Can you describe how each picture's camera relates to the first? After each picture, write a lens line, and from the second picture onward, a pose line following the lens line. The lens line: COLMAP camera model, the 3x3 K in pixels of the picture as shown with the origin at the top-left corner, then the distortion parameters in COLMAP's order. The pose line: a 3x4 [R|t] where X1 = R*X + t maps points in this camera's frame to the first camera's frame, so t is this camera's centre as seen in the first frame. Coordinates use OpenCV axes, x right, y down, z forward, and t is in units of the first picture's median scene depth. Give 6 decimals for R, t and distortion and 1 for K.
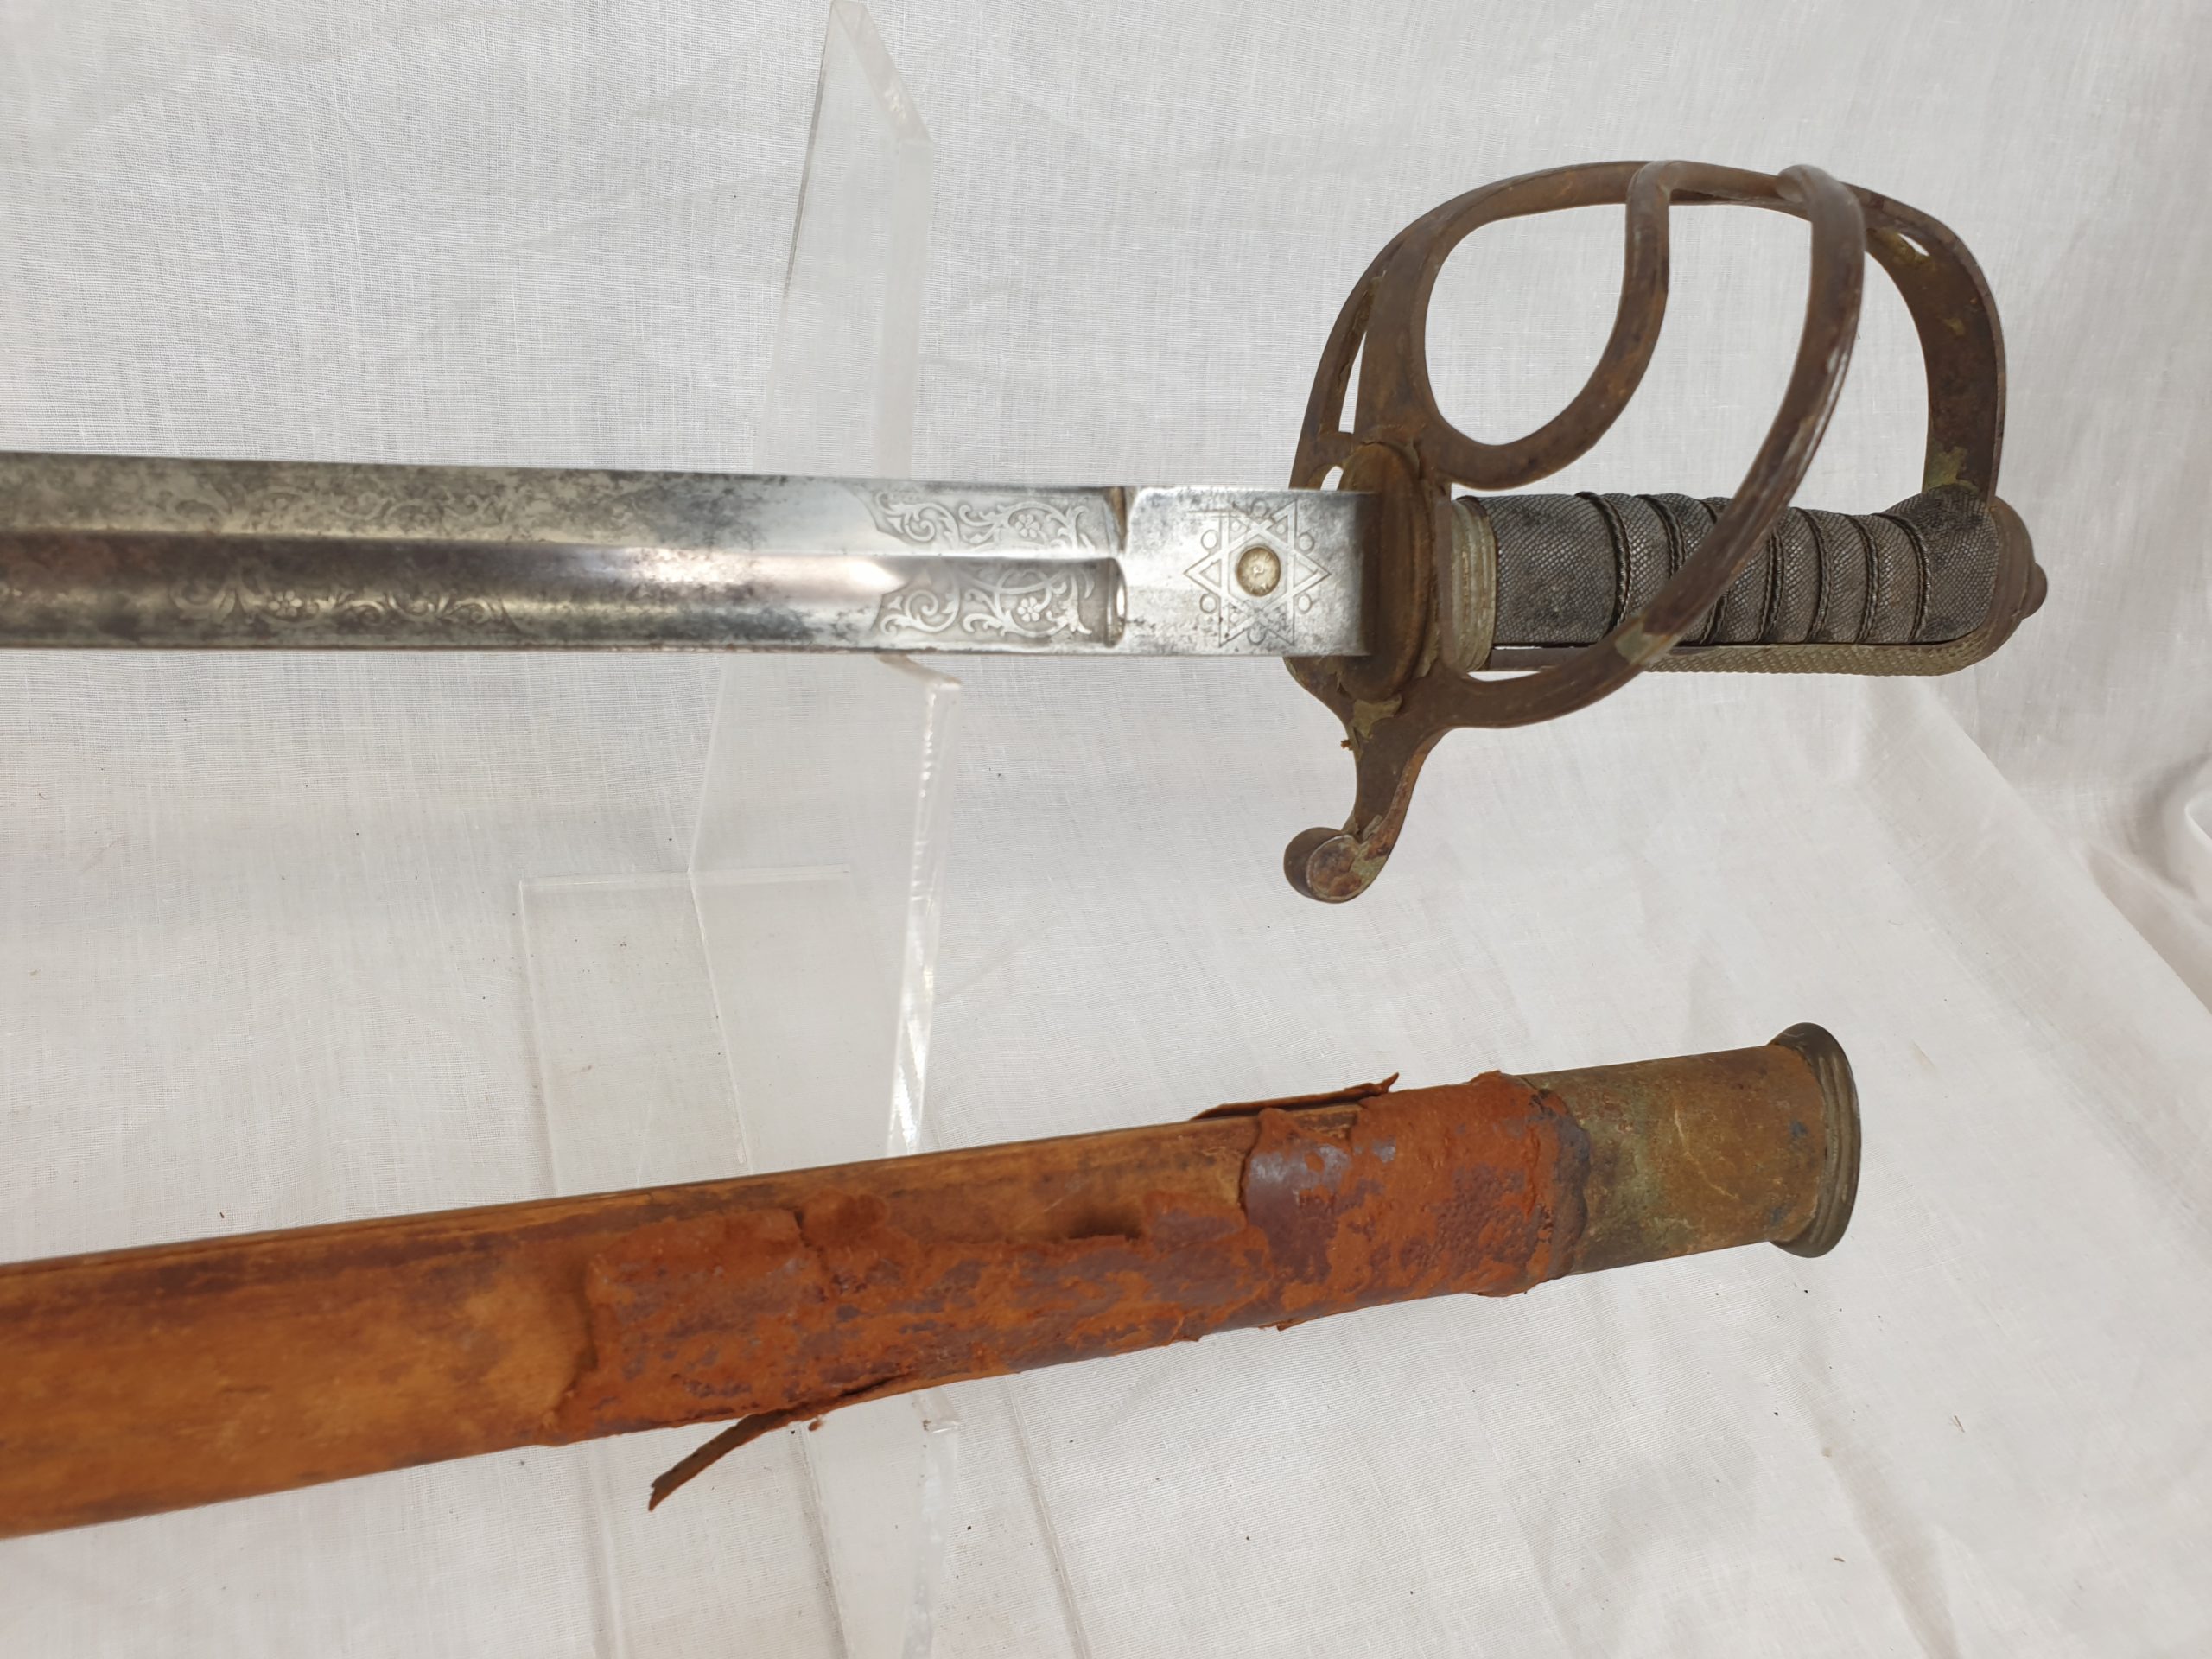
lens RADIAL K [[1736.2, 0, 1104.7], [0, 1736.2, 820.4], [0, 0, 1]] dist [-0.009079, 0.020166]
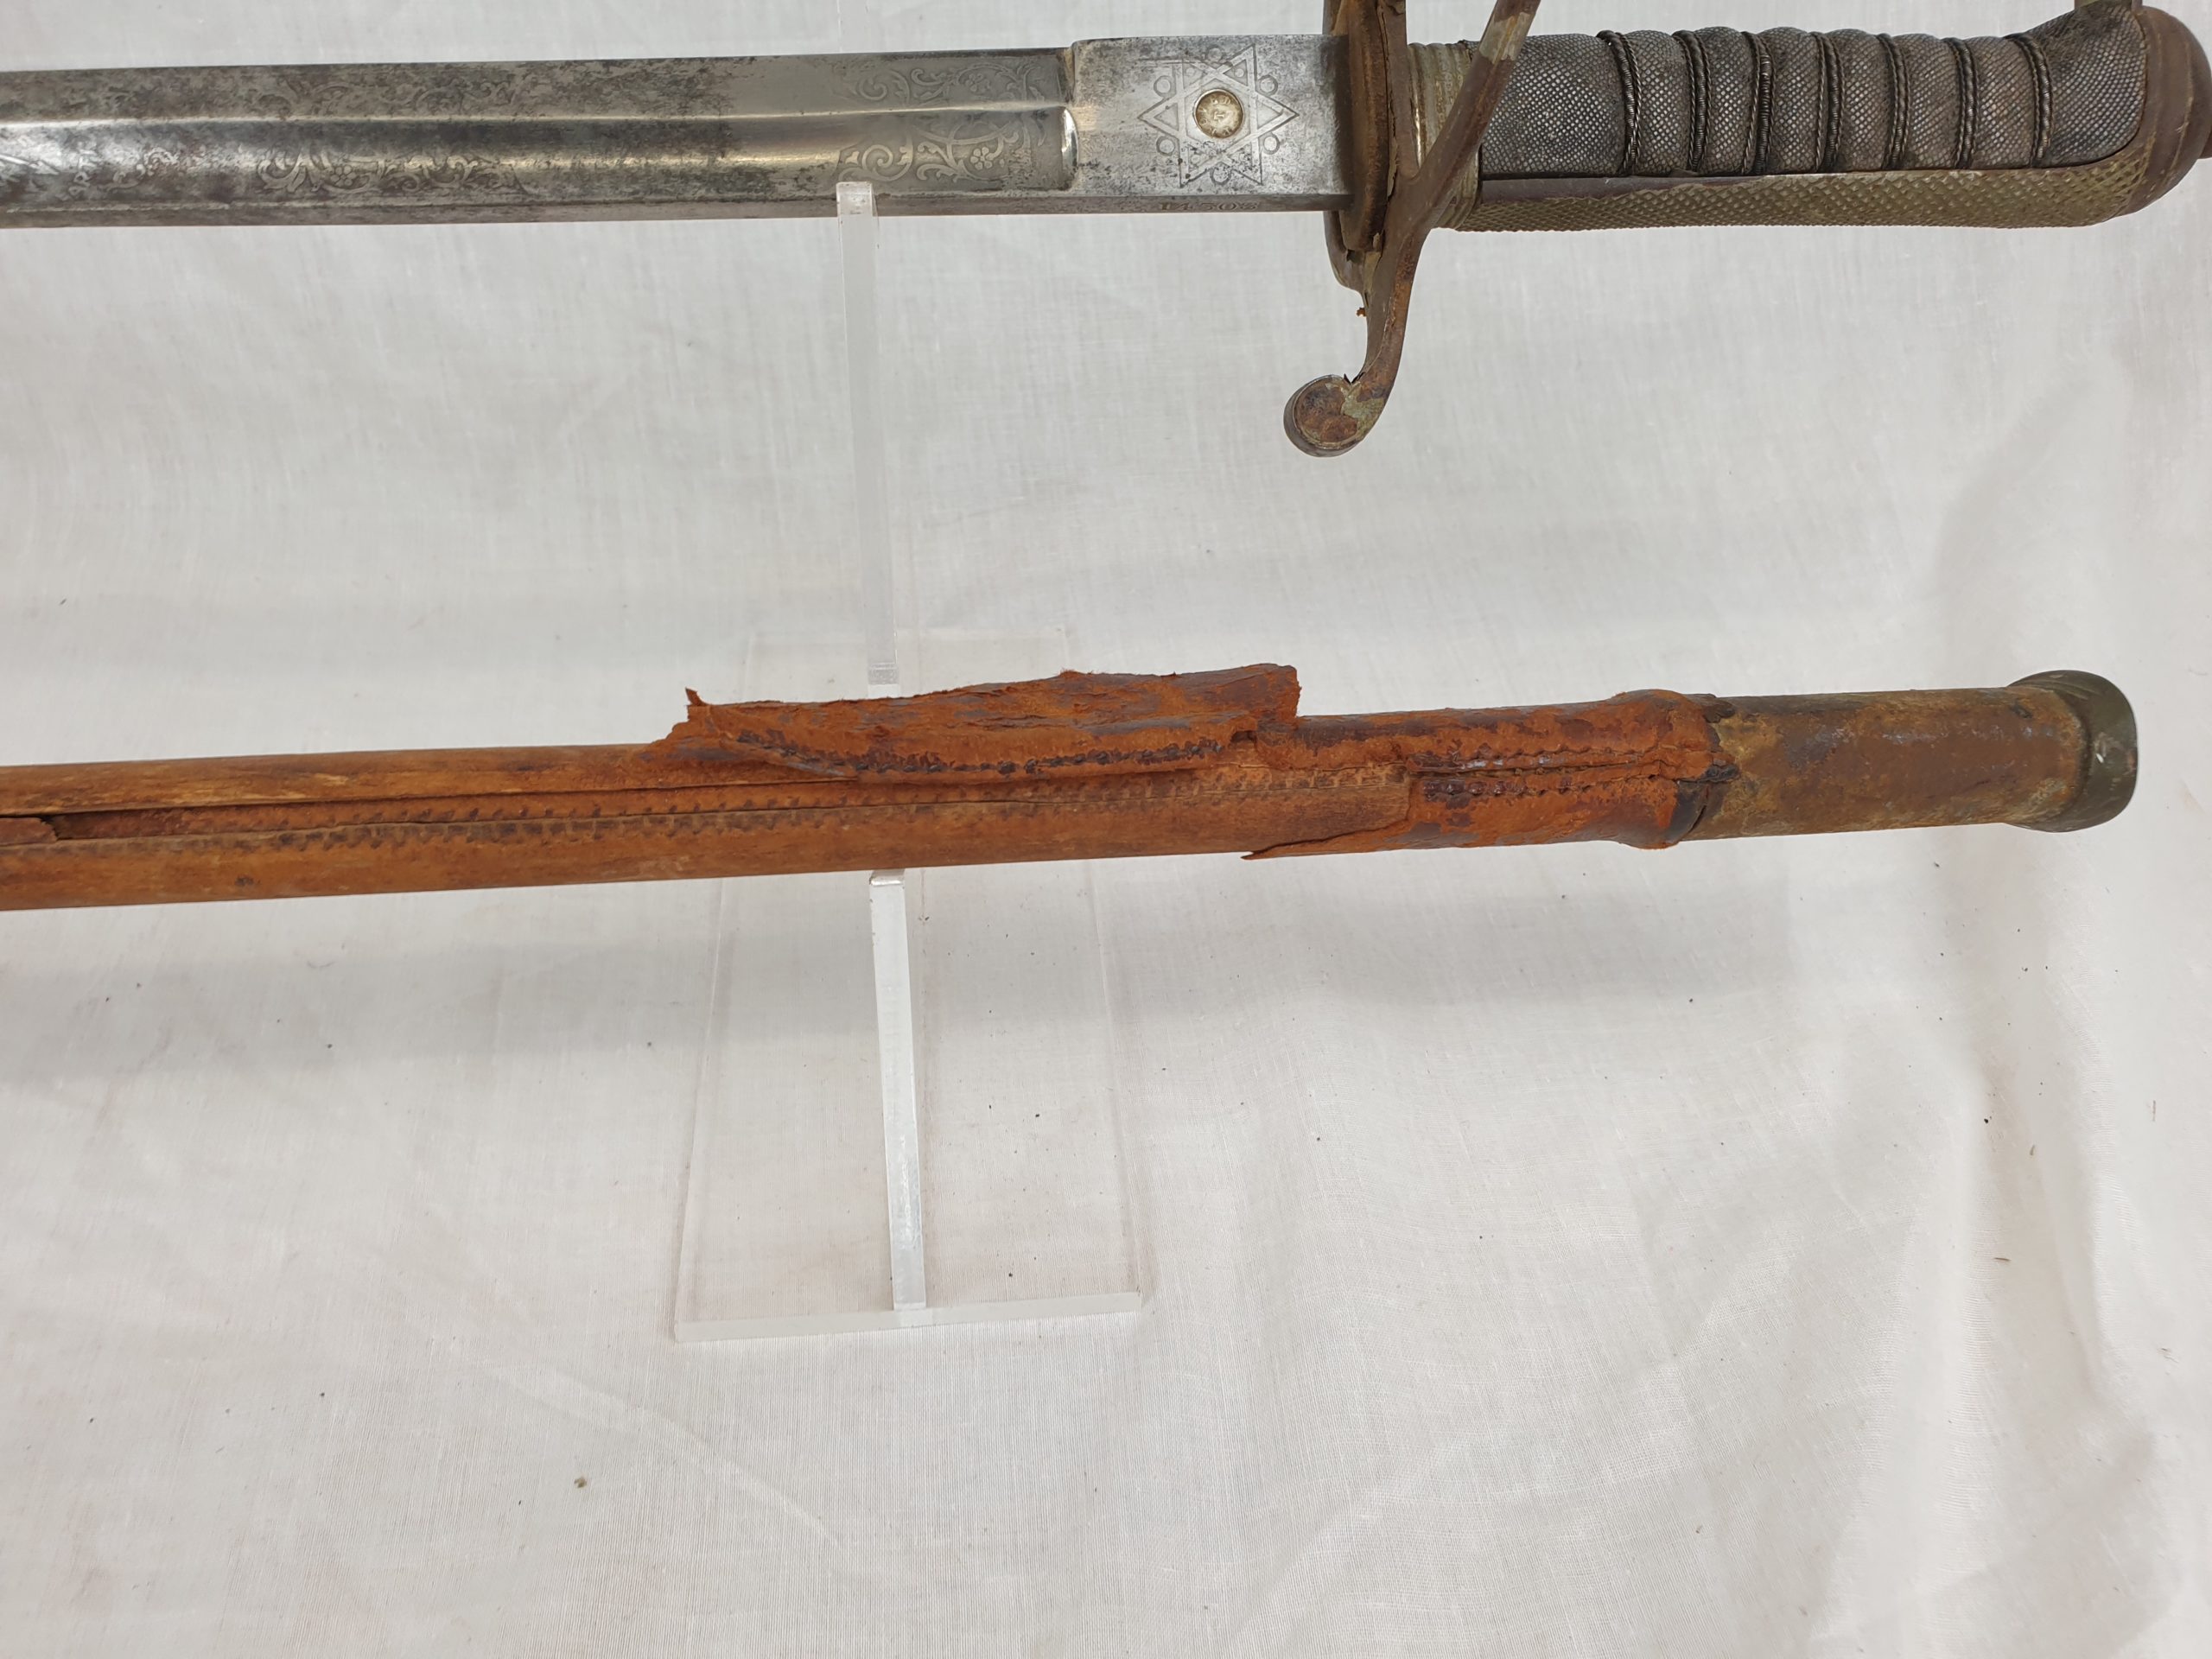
lens RADIAL K [[1736.2, 0, 1125.2], [0, 1736.2, 801.6], [0, 0, 1]] dist [-0.009079, 0.020166]
pose [[0.945378, -0.051038, -0.321956, 0.291851], [0.018490, 0.994473, -0.103356, 0.309331], [0.325452, 0.091758, 0.941096, 0.038295]]
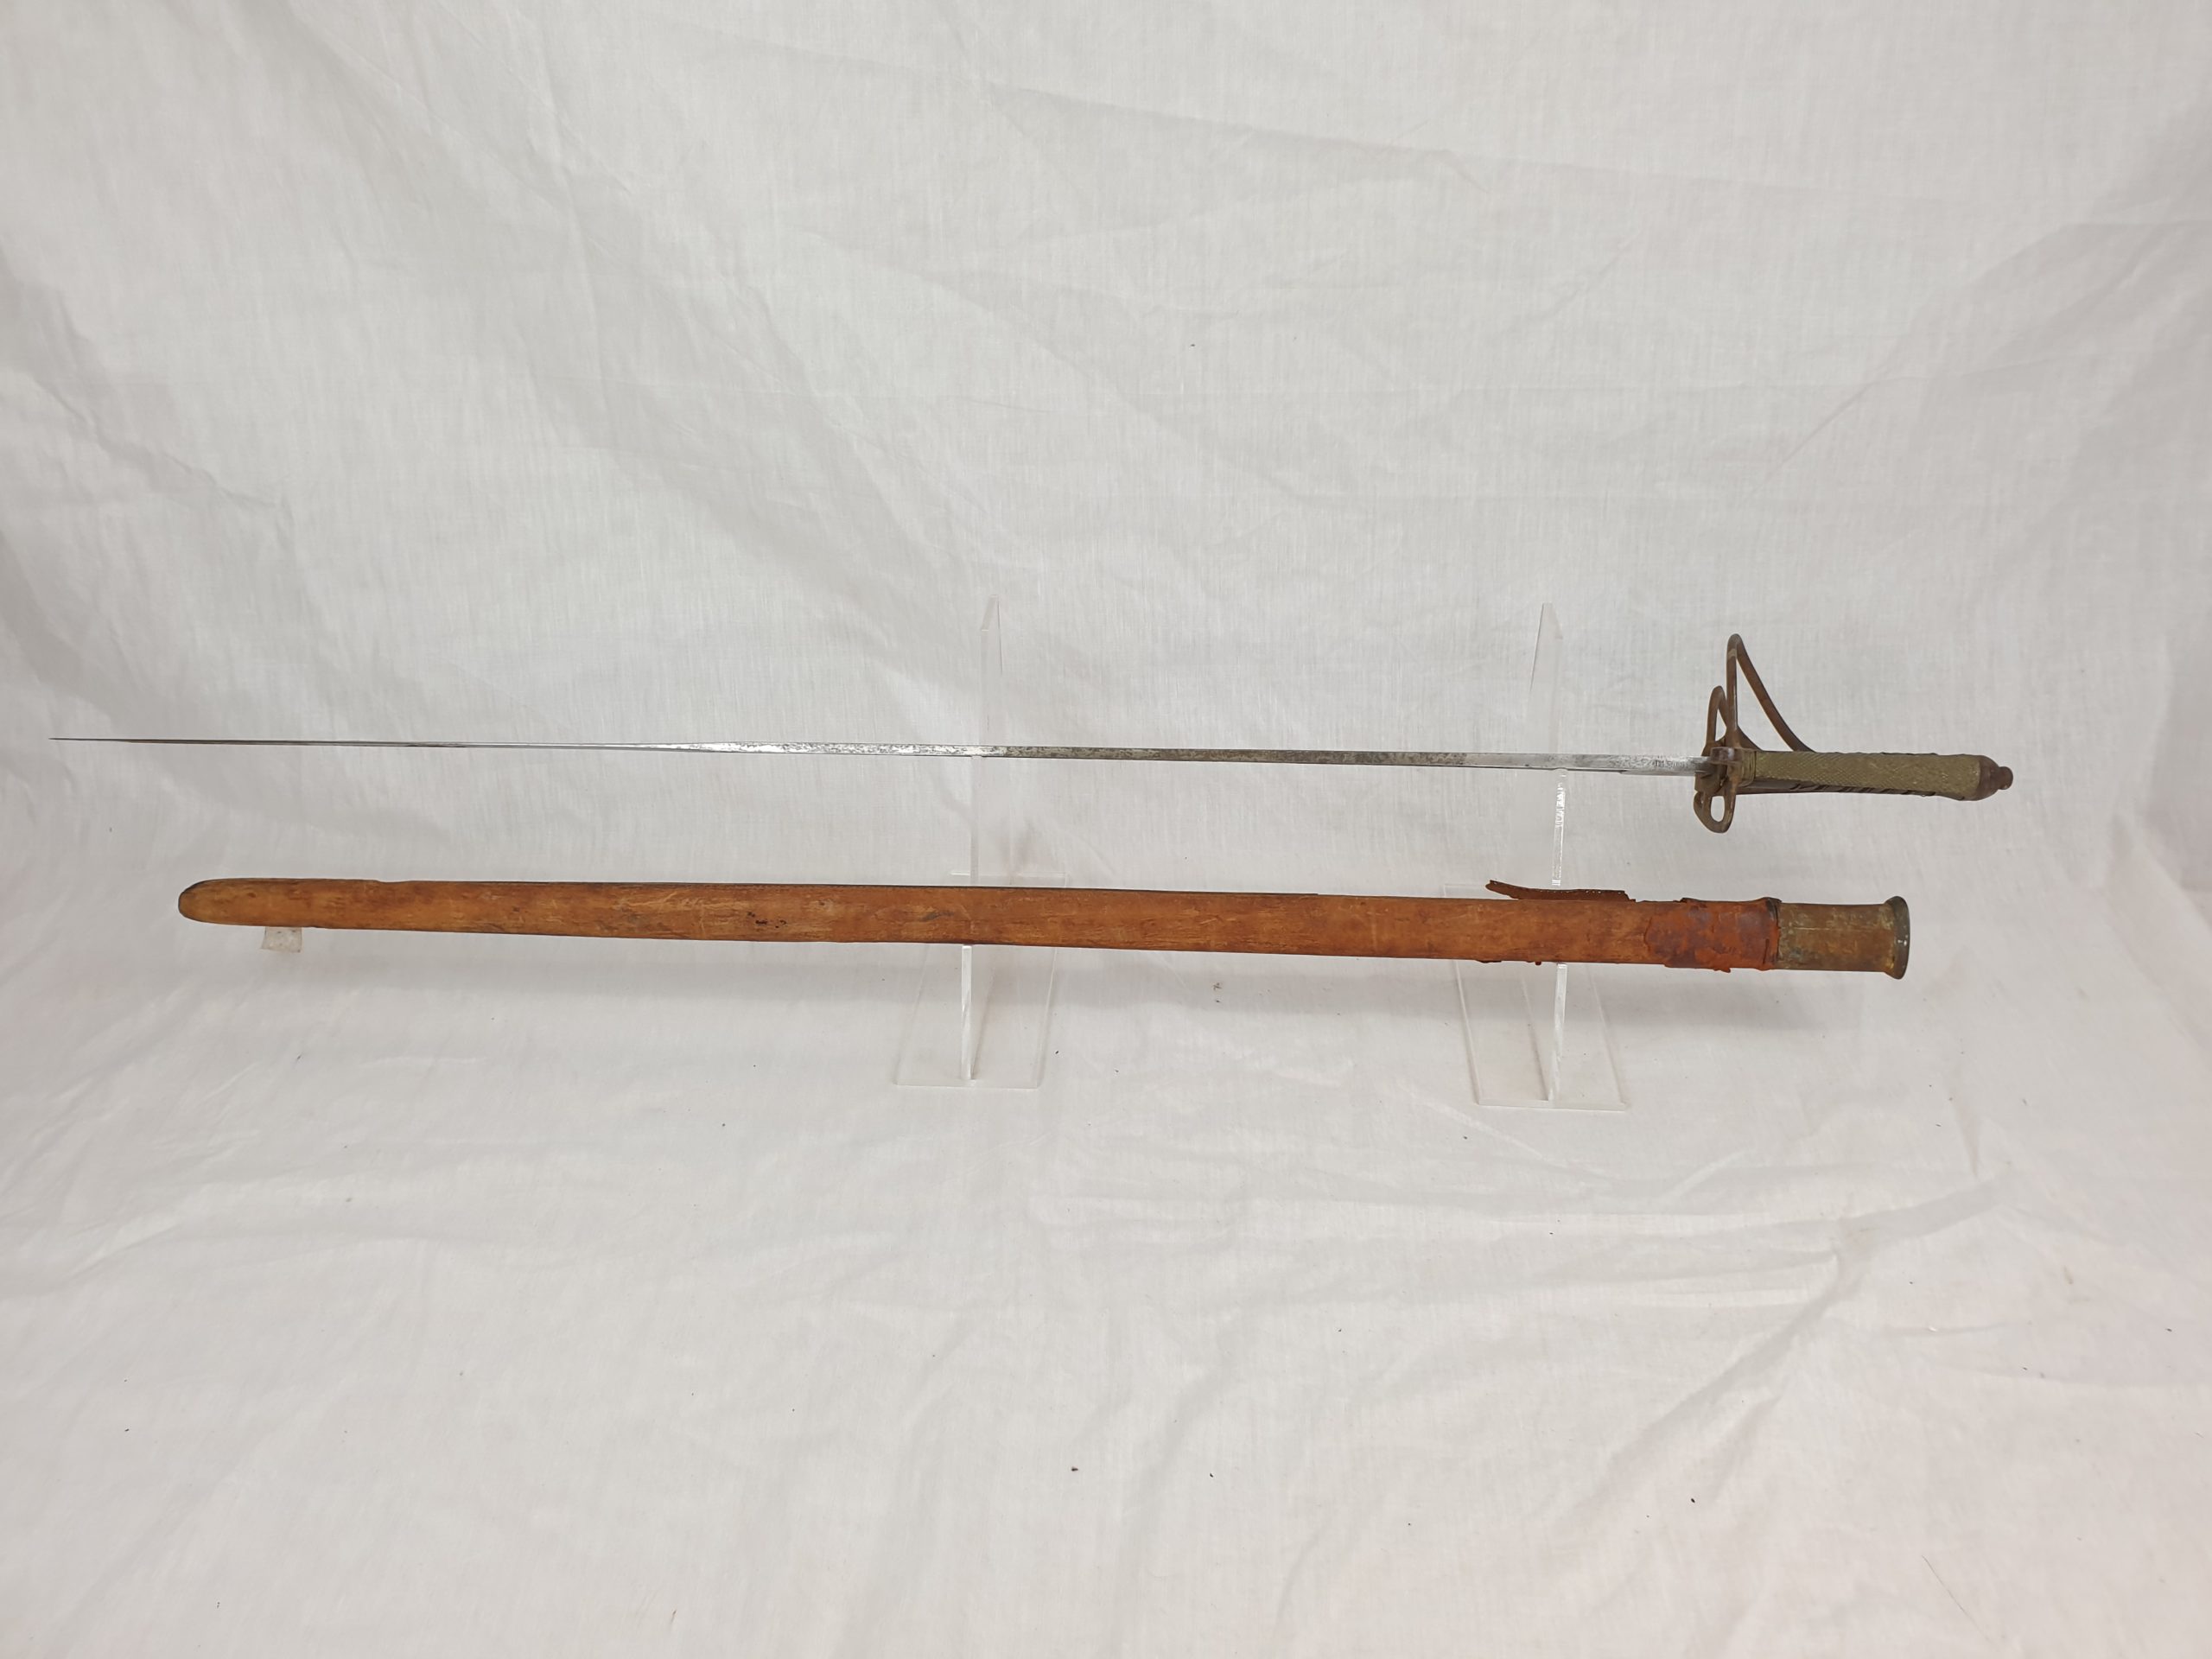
lens RADIAL K [[1736.2, 0, 1122.8], [0, 1736.2, 829.6], [0, 0, 1]] dist [-0.009079, 0.020166]
pose [[0.890946, -0.037074, -0.452593, 0.573078], [-0.069212, 0.973932, -0.216024, 0.700174], [0.448803, 0.223791, 0.865155, -2.039430]]
